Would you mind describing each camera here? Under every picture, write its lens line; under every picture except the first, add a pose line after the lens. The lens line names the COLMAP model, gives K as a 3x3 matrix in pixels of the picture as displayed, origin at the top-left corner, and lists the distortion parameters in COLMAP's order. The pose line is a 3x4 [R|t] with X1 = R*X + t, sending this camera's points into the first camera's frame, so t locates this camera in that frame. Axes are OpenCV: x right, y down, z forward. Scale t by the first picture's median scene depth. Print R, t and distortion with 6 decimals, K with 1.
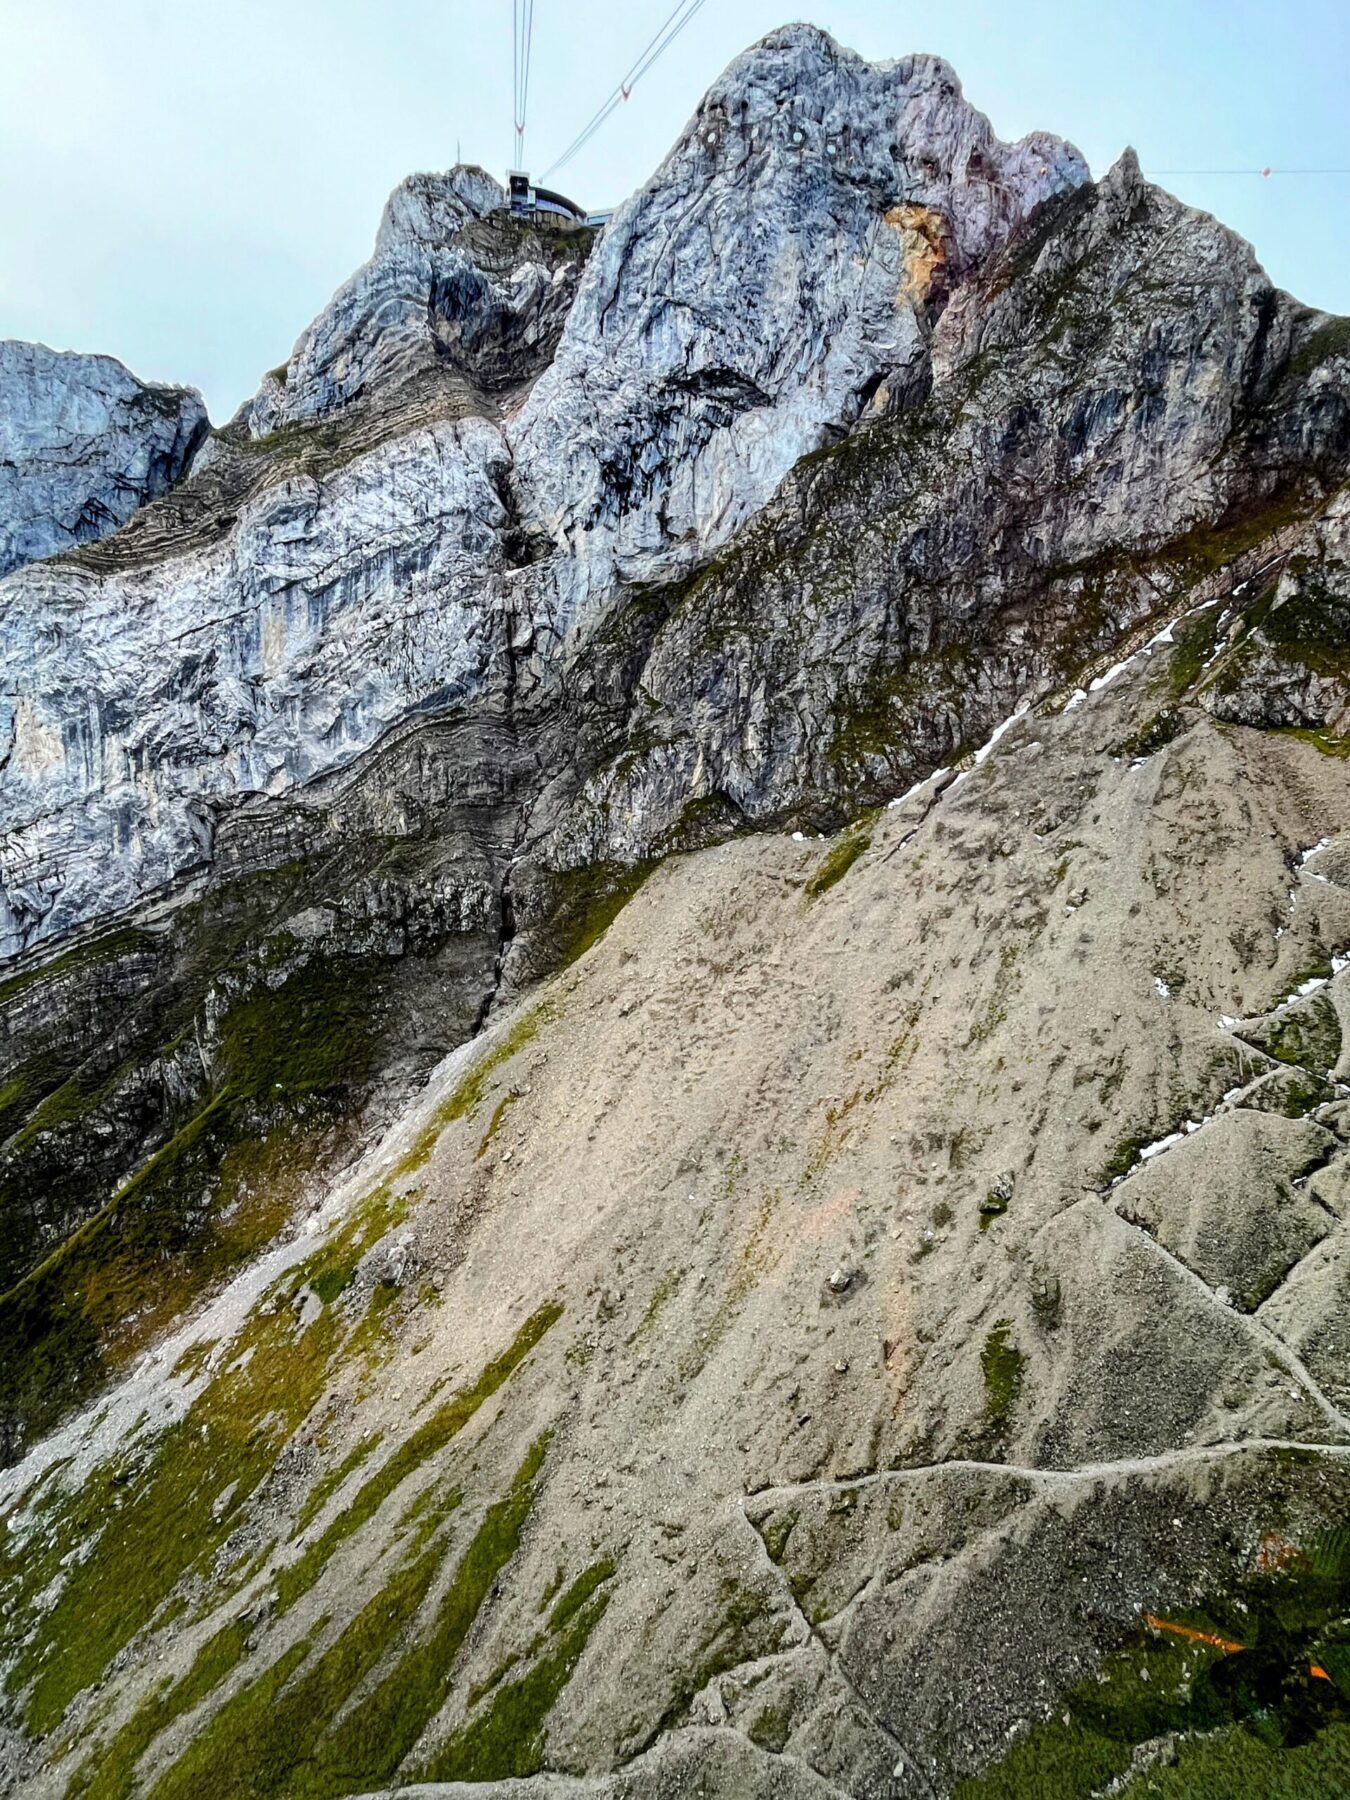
lens RADIAL K [[934.6, 0, 675.0], [0, 934.6, 900.0], [0, 0, 1]] dist [0.001167, 0.000081]
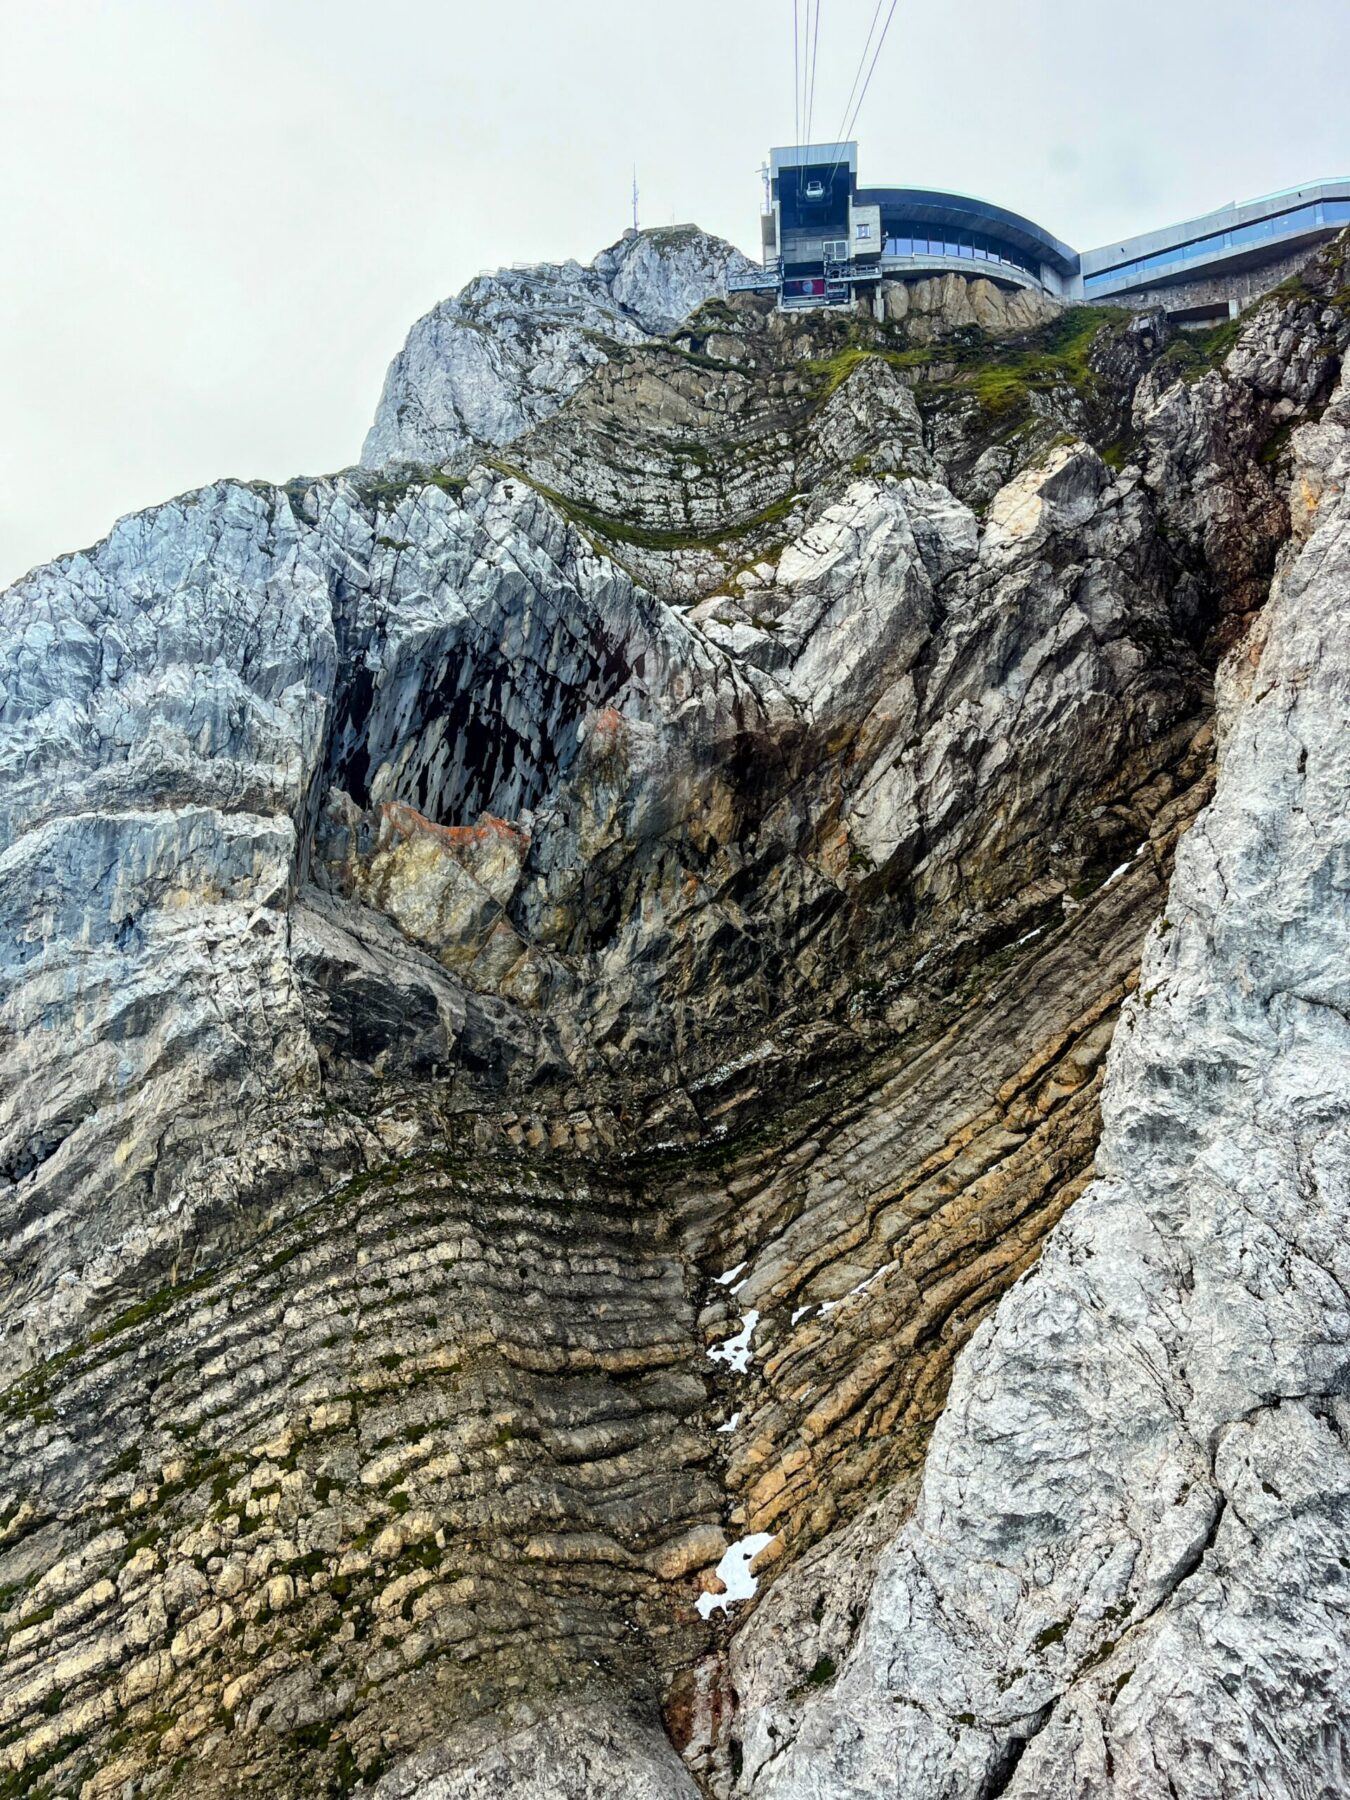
lens RADIAL K [[1316.4, 0, 675.0], [0, 1316.4, 900.0], [0, 0, 1]] dist [0.049776, -0.056670]
pose [[0.963275, -0.055942, -0.262623, -0.125497], [-0.012897, 0.967289, -0.253348, -0.518808], [0.268205, 0.247431, 0.931045, 0.741185]]
